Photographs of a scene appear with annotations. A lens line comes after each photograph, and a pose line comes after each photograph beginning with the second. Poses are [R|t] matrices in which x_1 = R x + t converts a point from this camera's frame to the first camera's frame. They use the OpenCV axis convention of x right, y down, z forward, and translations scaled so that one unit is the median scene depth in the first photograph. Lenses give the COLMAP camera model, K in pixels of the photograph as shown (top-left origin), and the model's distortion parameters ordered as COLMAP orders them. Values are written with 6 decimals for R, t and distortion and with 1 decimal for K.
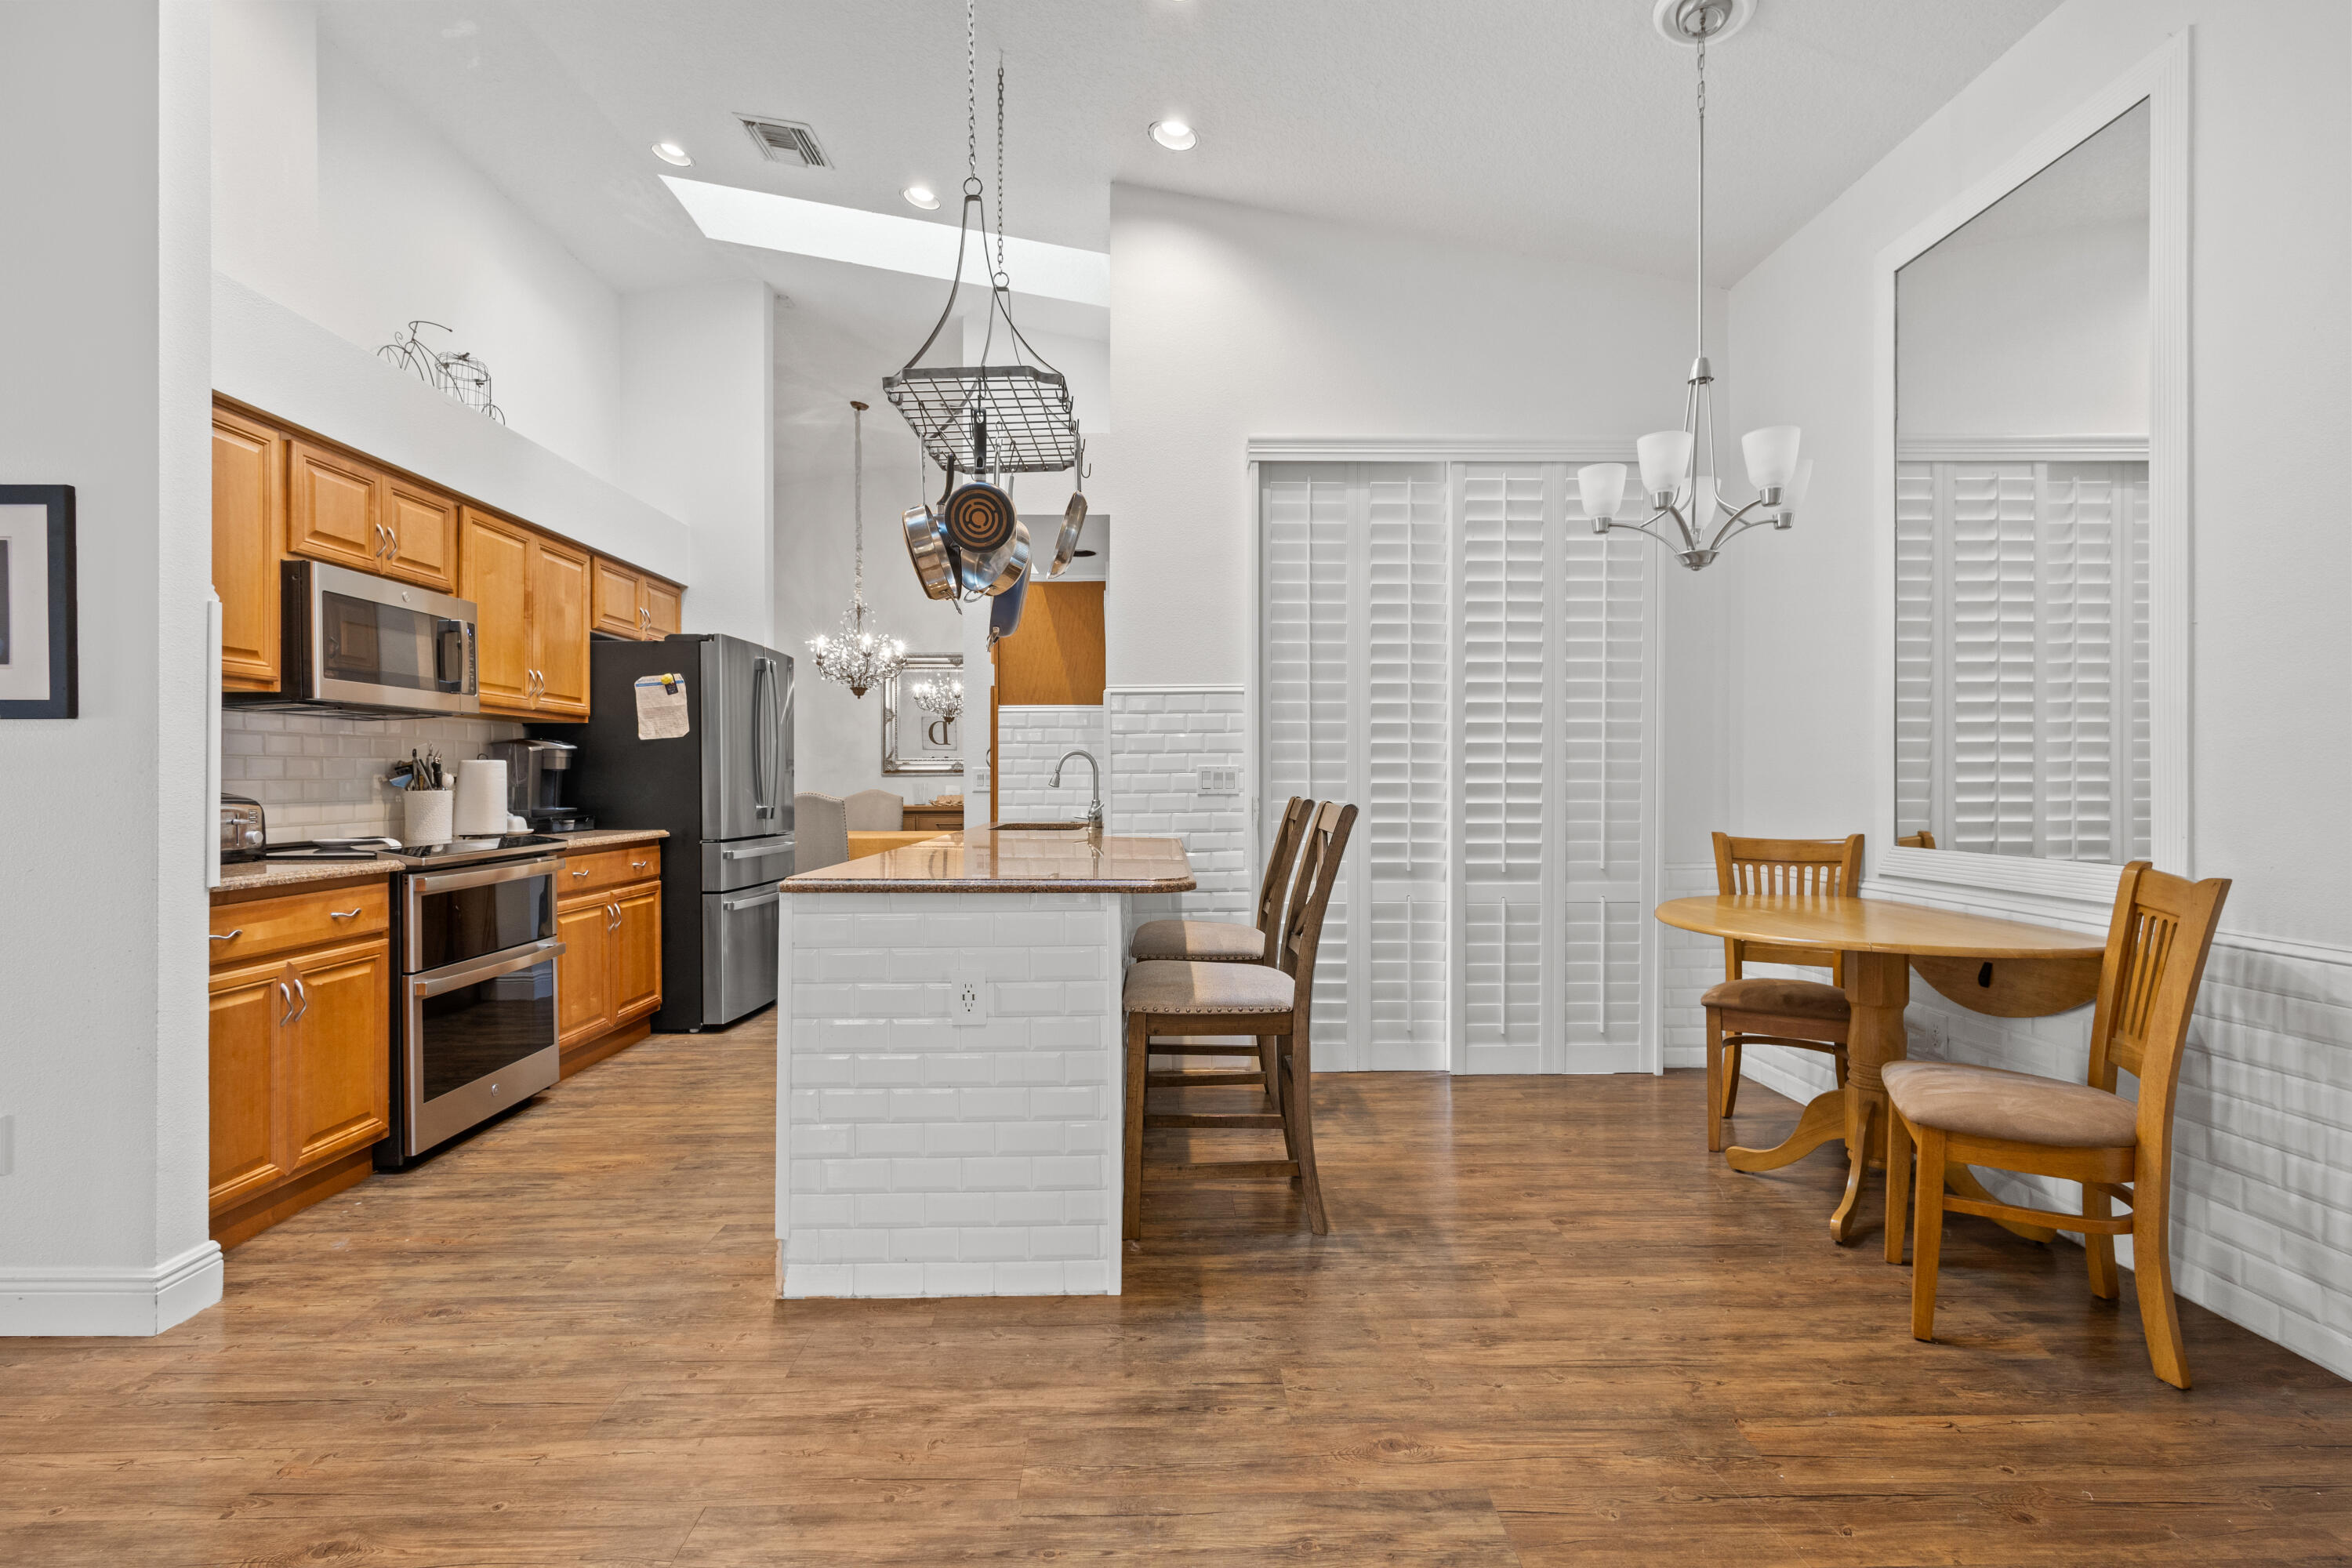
lens RADIAL K [[1078.1, 0, 1176.0], [0, 1078.1, 784.0], [0, 0, 1]] dist [0.012194, -0.006172]
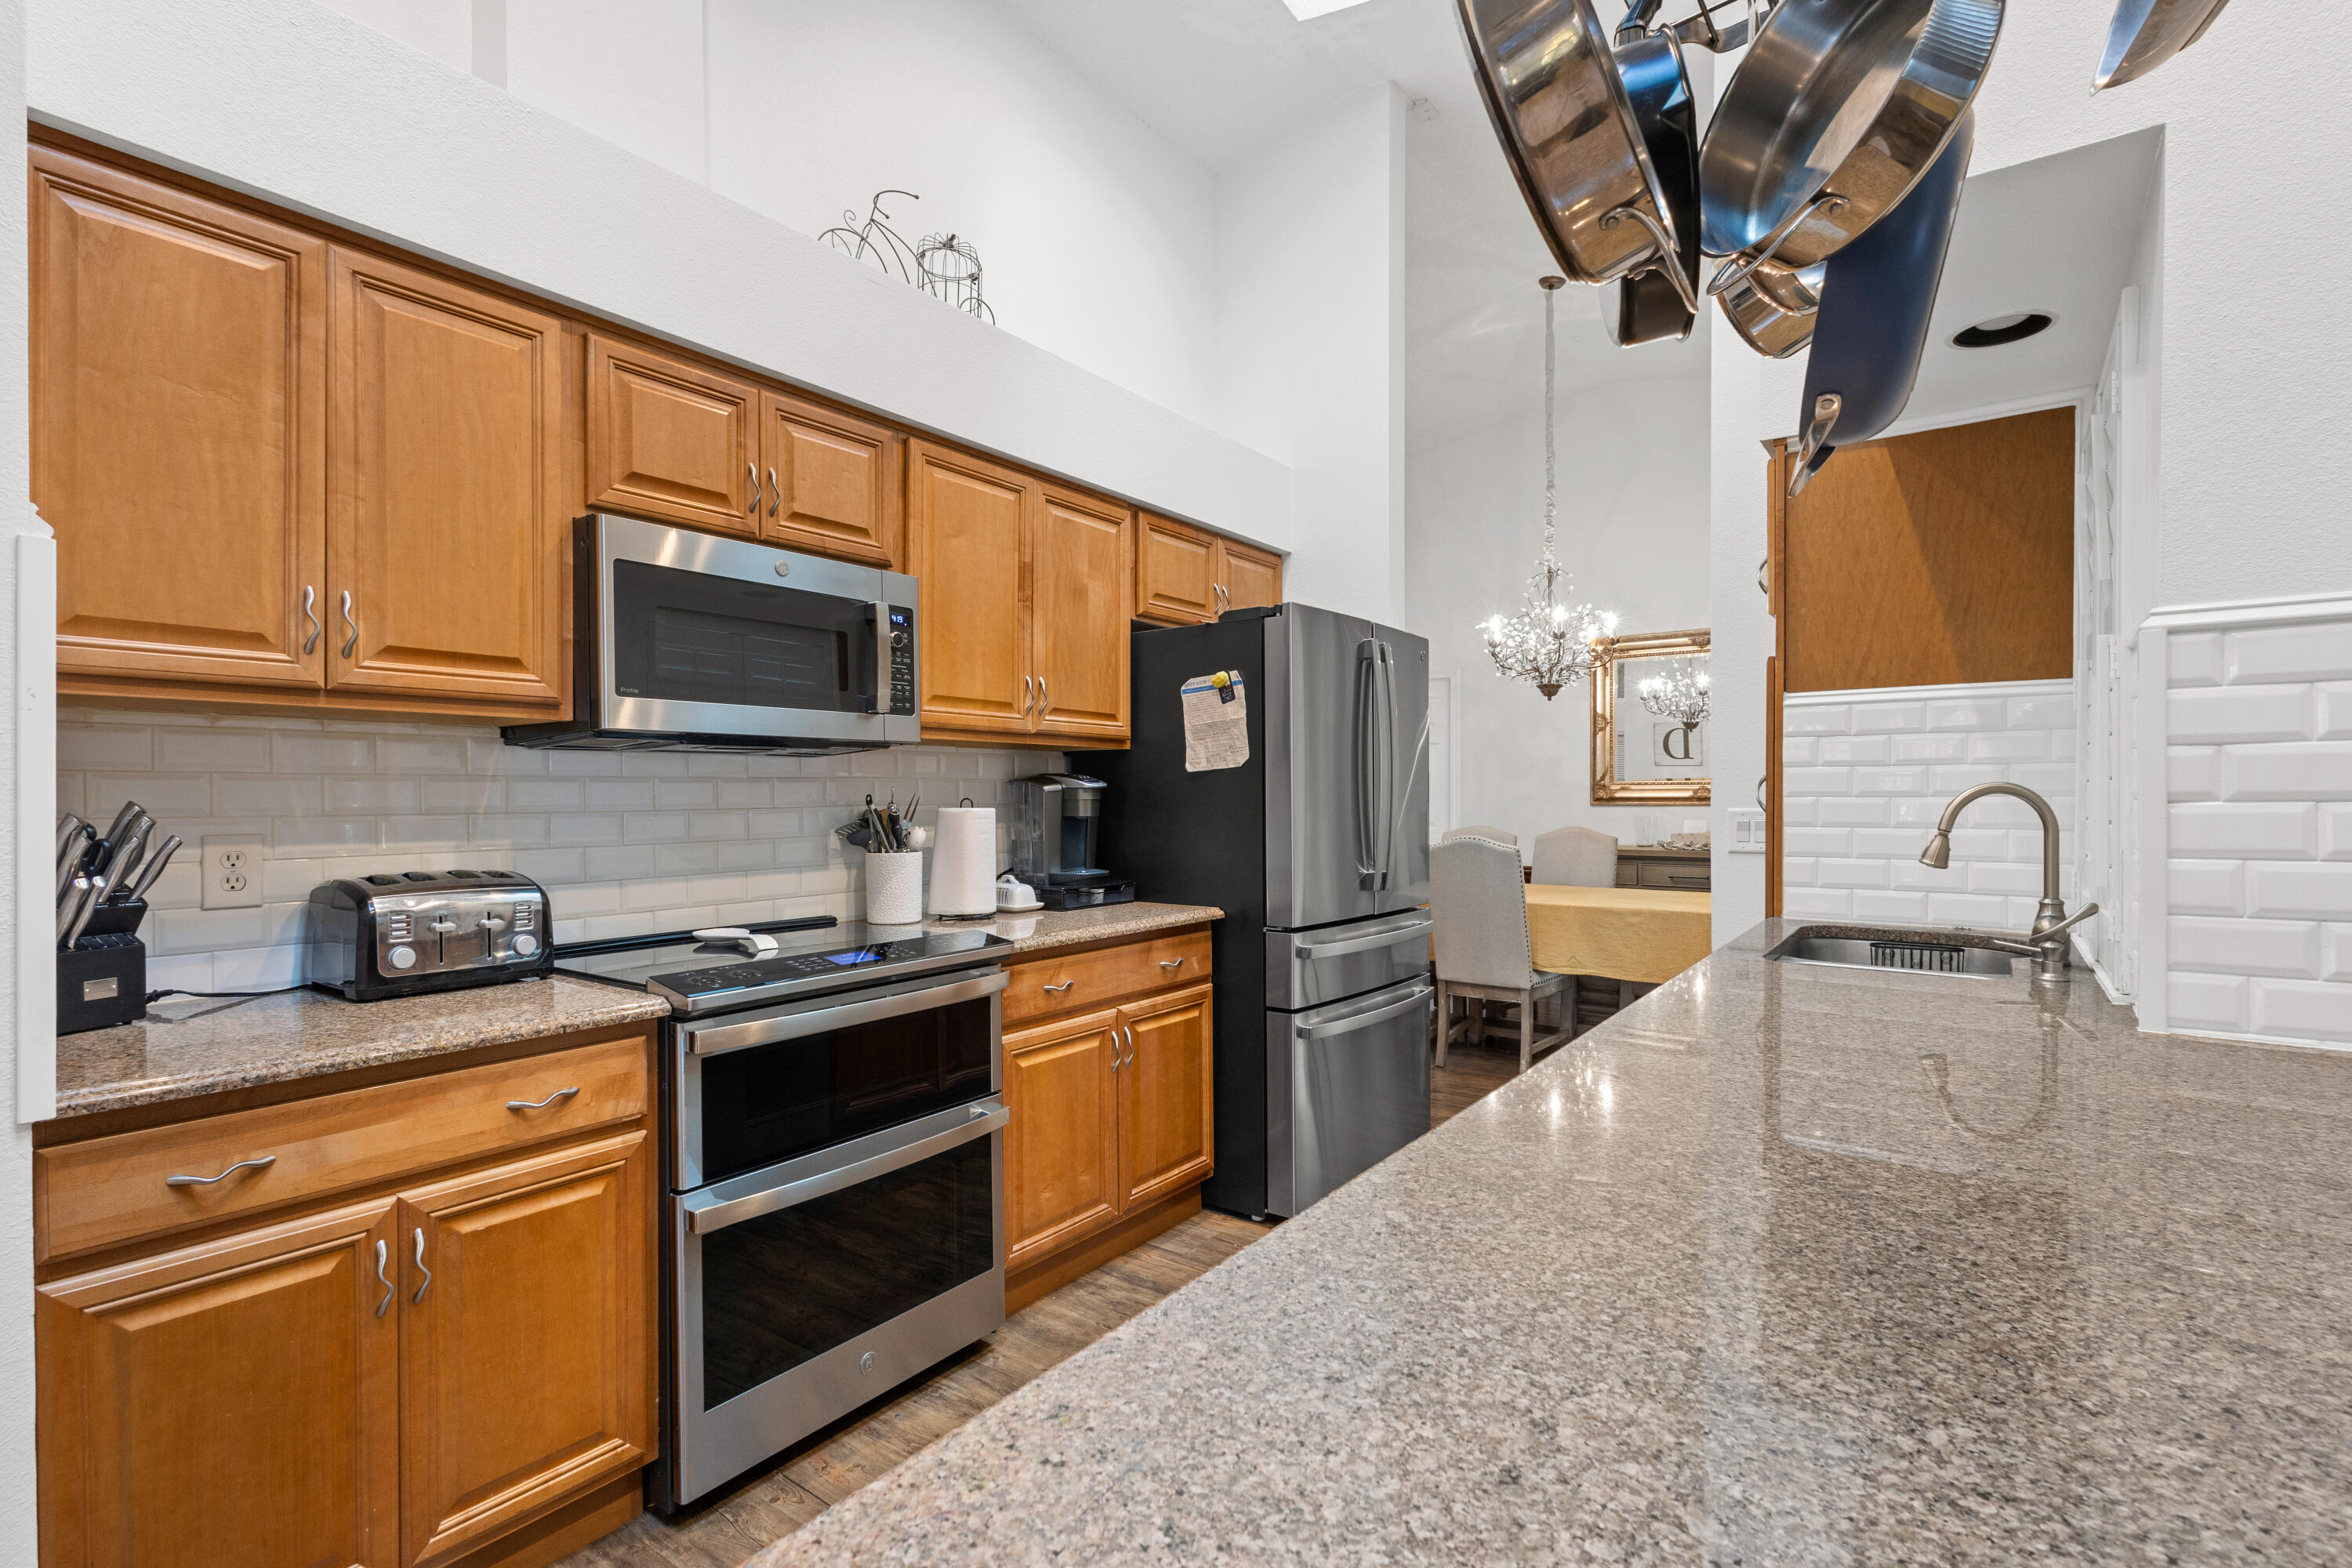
lens RADIAL K [[1088.6, 0, 1181.8], [0, 1088.6, 800.6], [0, 0, 1]] dist [0.009652, -0.000384]
pose [[0.797297, 0.003204, -0.603578, -0.120847], [-0.000919, 0.999991, 0.004094, -0.035478], [0.603586, -0.002709, 0.797293, 0.625659]]
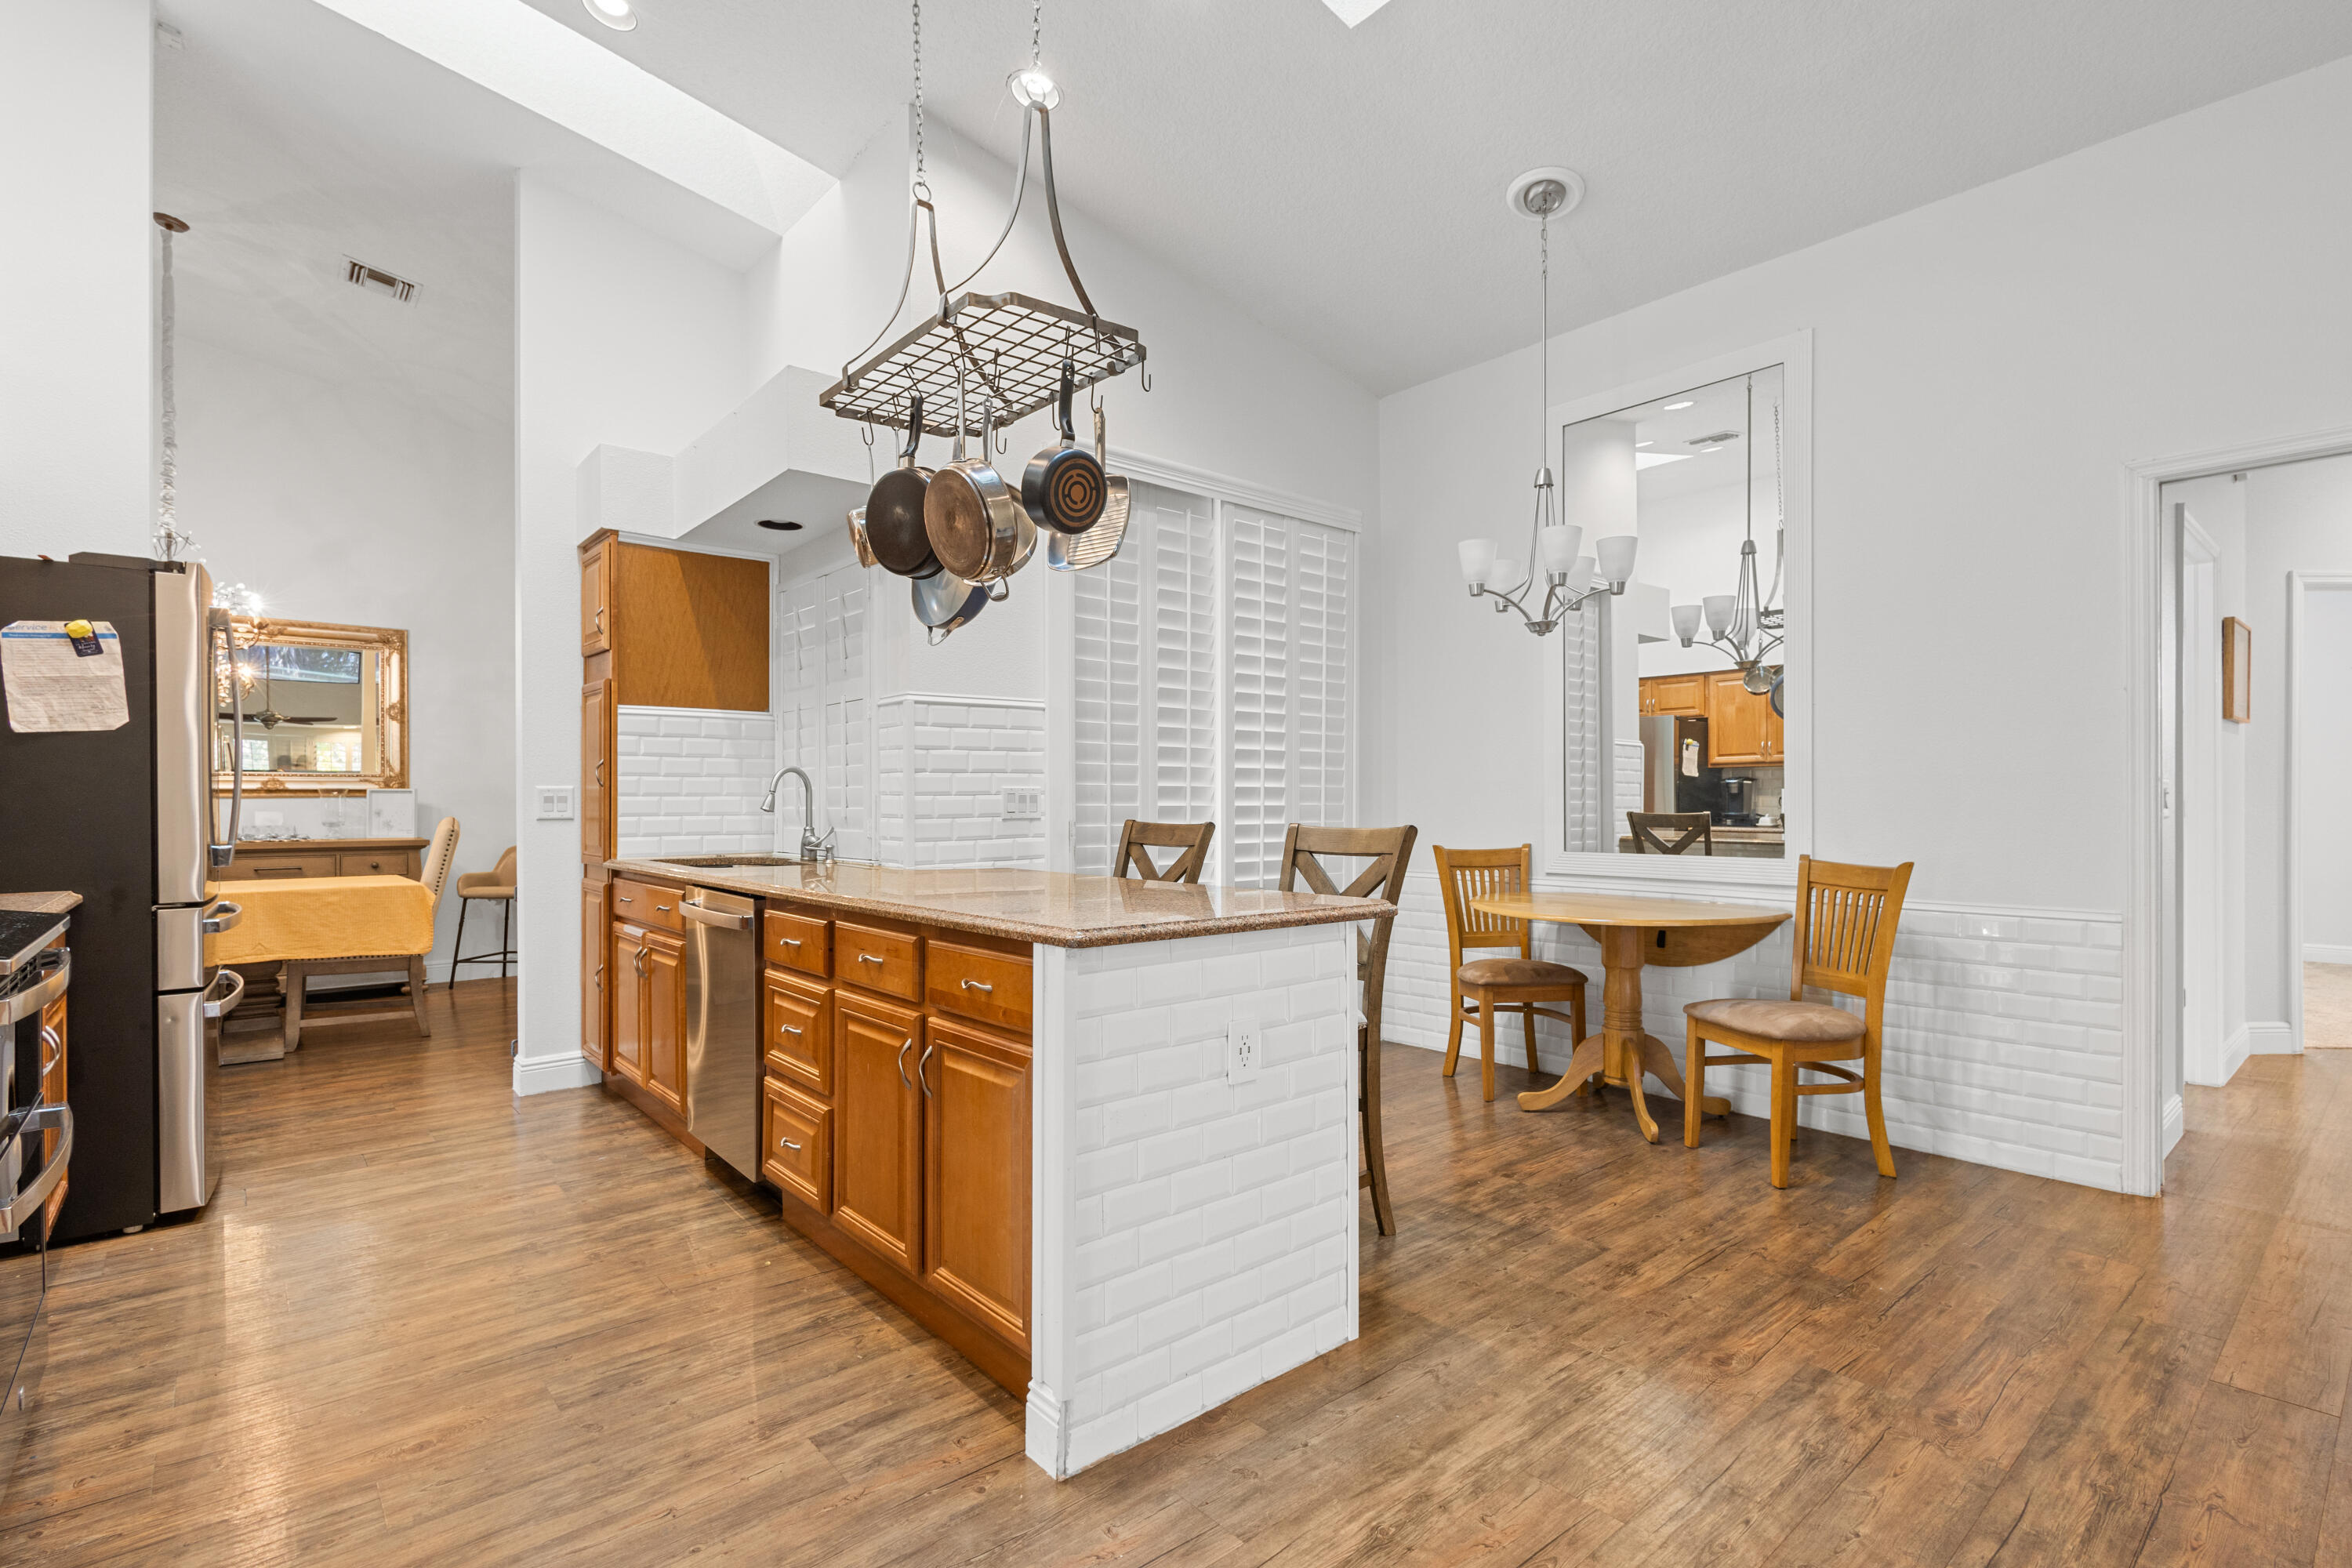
lens RADIAL K [[1102.9, 0, 1184.5], [0, 1102.9, 801.7], [0, 0, 1]] dist [0.006661, 0.000293]
pose [[0.769533, 0.000070, 0.638607, -0.543946], [0.003329, 0.999986, -0.004121, -0.000649], [-0.638598, 0.005297, 0.769522, 0.230711]]
